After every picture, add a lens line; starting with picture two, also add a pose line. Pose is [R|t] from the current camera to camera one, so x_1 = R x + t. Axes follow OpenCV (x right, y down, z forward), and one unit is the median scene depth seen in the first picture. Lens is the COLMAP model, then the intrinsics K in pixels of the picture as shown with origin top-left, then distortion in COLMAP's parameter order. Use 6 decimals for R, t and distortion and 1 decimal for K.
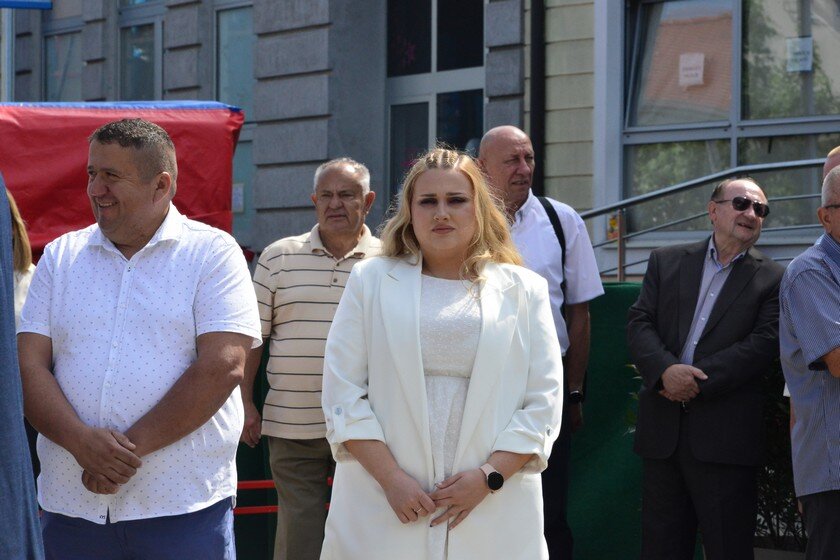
lens RADIAL K [[4419.2, 0, 420.0], [0, 4419.2, 280.0], [0, 0, 1]] dist [0.031859, -5.359918]
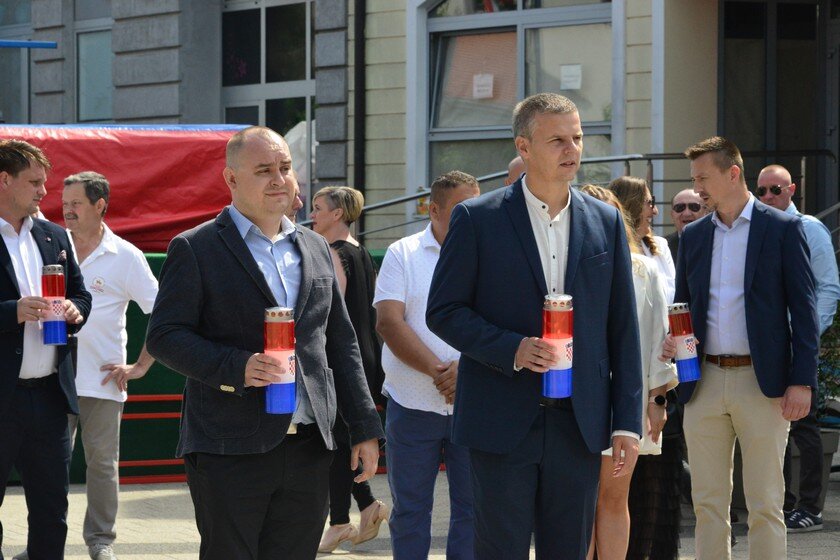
lens RADIAL K [[3716.8, 0, 420.0], [0, 3716.8, 280.0], [0, 0, 1]] dist [0.058571, 1.176605]
pose [[0.993914, -0.004984, 0.110049, -0.079728], [0.003267, 0.999870, 0.015775, -0.005980], [-0.110113, -0.015319, 0.993801, -0.125858]]
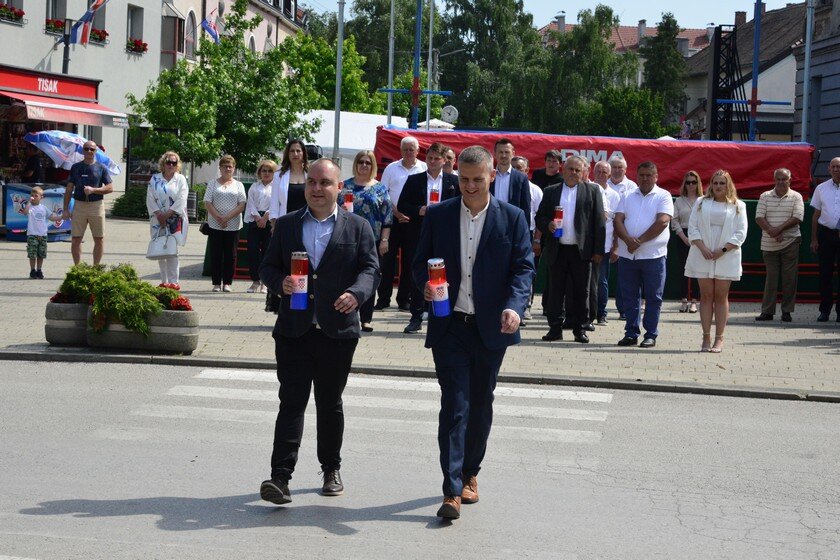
lens RADIAL K [[2083.2, 0, 420.0], [0, 2083.2, 280.0], [0, 0, 1]] dist [-0.013223, 0.342994]
pose [[0.934613, 0.042721, -0.353091, 0.146583], [-0.027297, 0.998448, 0.048551, -0.005042], [0.354617, -0.035738, 0.934328, -0.300714]]
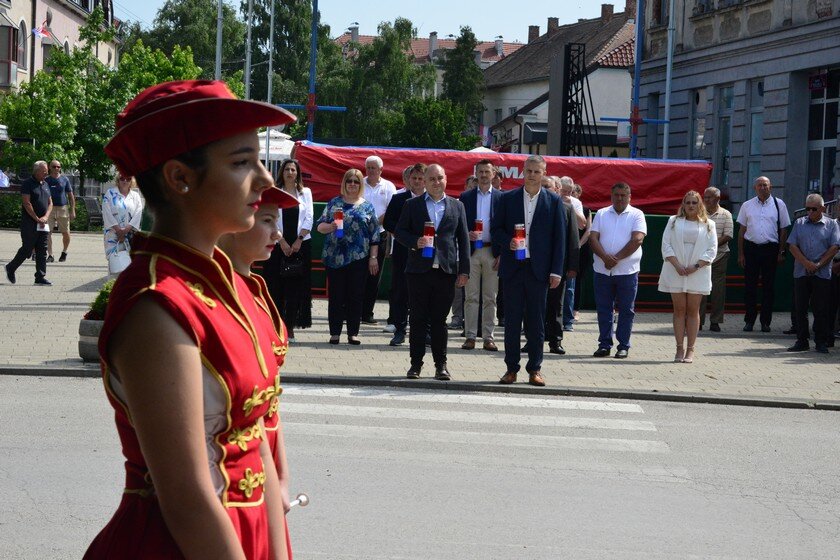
lens RADIAL K [[2046.1, 0, 420.0], [0, 2046.1, 280.0], [0, 0, 1]] dist [-0.078760, 0.798981]
pose [[0.968858, 0.040923, -0.244212, 0.081572], [-0.031202, 0.998564, 0.043543, -0.007456], [0.245643, -0.034567, 0.968744, -0.337509]]
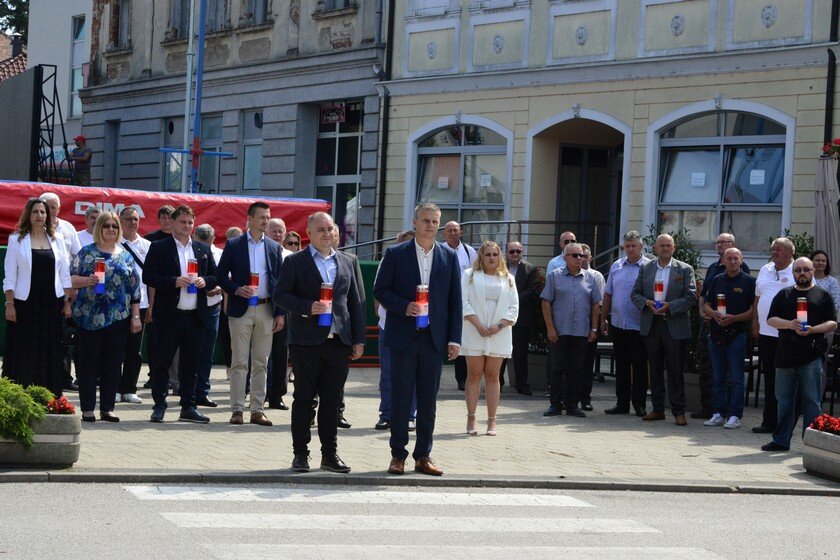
lens RADIAL K [[2046.1, 0, 420.0], [0, 2046.1, 280.0], [0, 0, 1]] dist [-0.078760, 0.798981]
pose [[0.993241, 0.040334, 0.108834, -0.085012], [-0.042496, 0.998941, 0.017620, -0.008502], [-0.108009, -0.022126, 0.993904, -0.253818]]
